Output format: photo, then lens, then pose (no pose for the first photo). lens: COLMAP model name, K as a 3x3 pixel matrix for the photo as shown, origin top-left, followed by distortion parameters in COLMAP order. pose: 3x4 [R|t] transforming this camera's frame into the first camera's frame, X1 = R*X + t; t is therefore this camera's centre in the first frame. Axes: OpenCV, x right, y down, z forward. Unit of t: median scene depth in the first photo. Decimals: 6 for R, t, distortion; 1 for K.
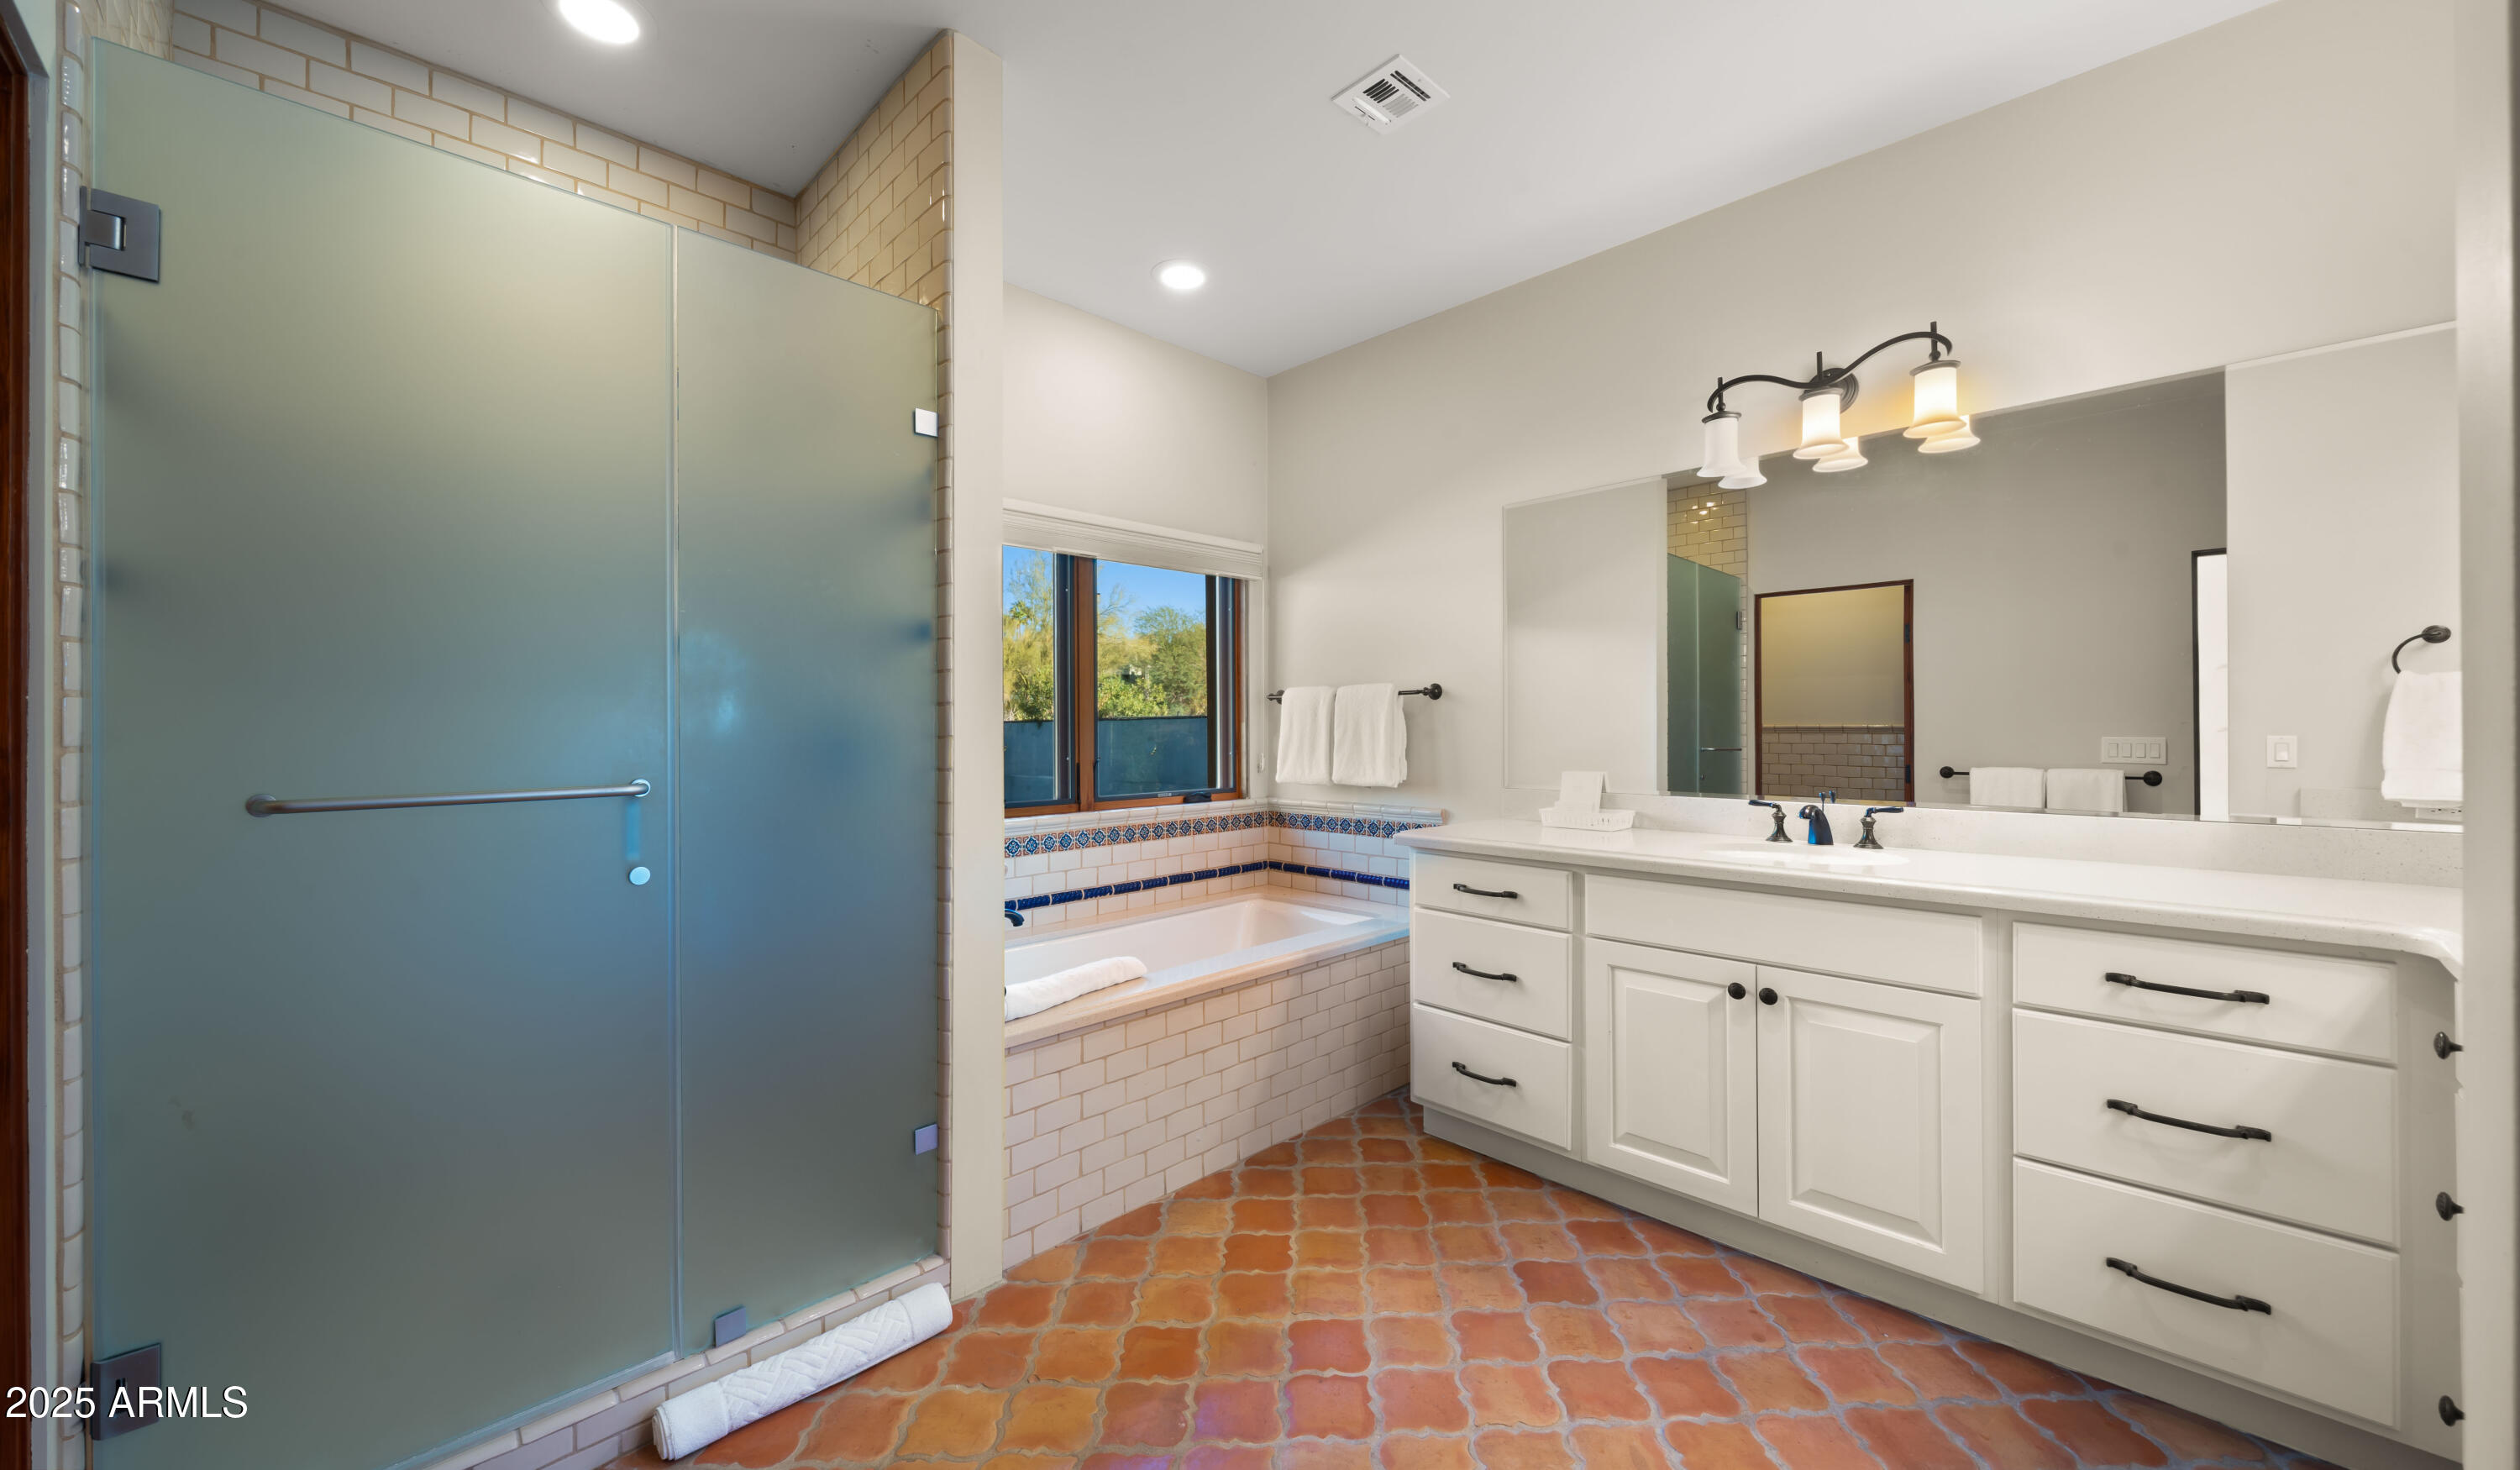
lens RADIAL K [[913.7, 0, 1265.2], [0, 913.7, 729.1], [0, 0, 1]] dist [-0.001155, -0.000209]
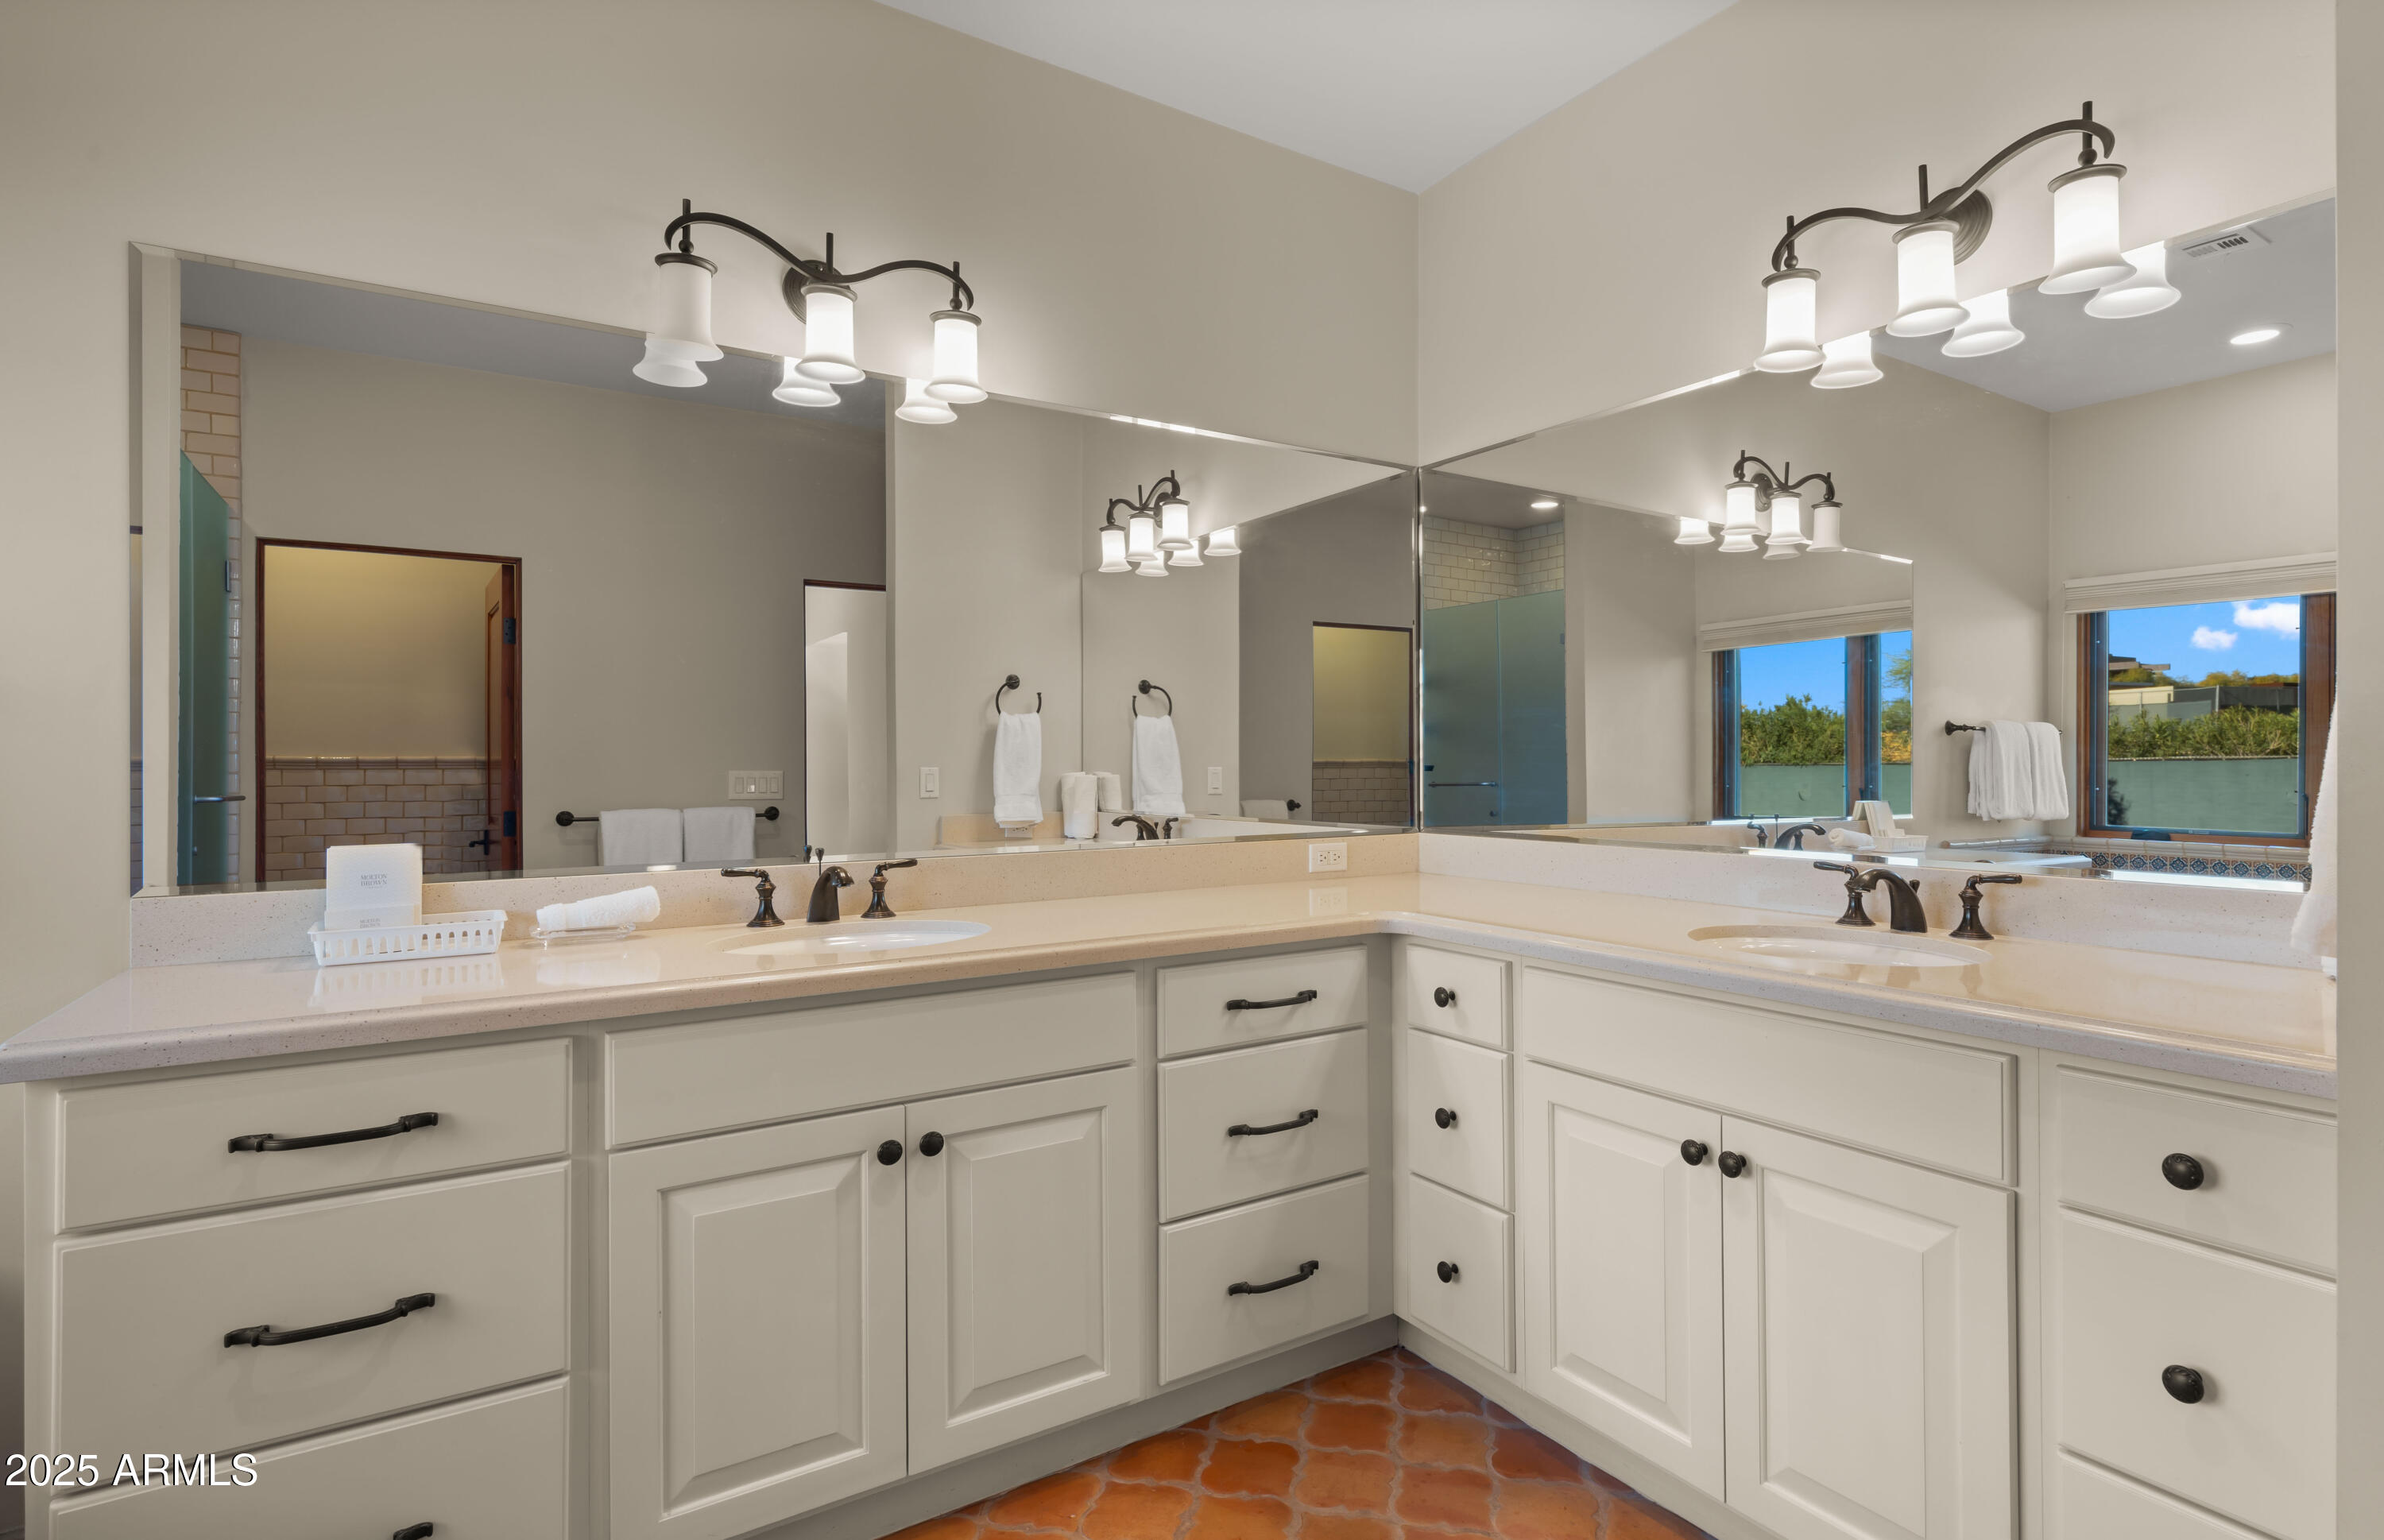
lens RADIAL K [[1217.6, 0, 1196.6], [0, 1217.6, 758.1], [0, 0, 1]] dist [0.002627, 0.000679]
pose [[0.197218, 0.002743, 0.980356, -0.267924], [0.002841, 0.999990, -0.003369, 0.002779], [-0.980356, 0.003450, 0.197208, 0.523714]]
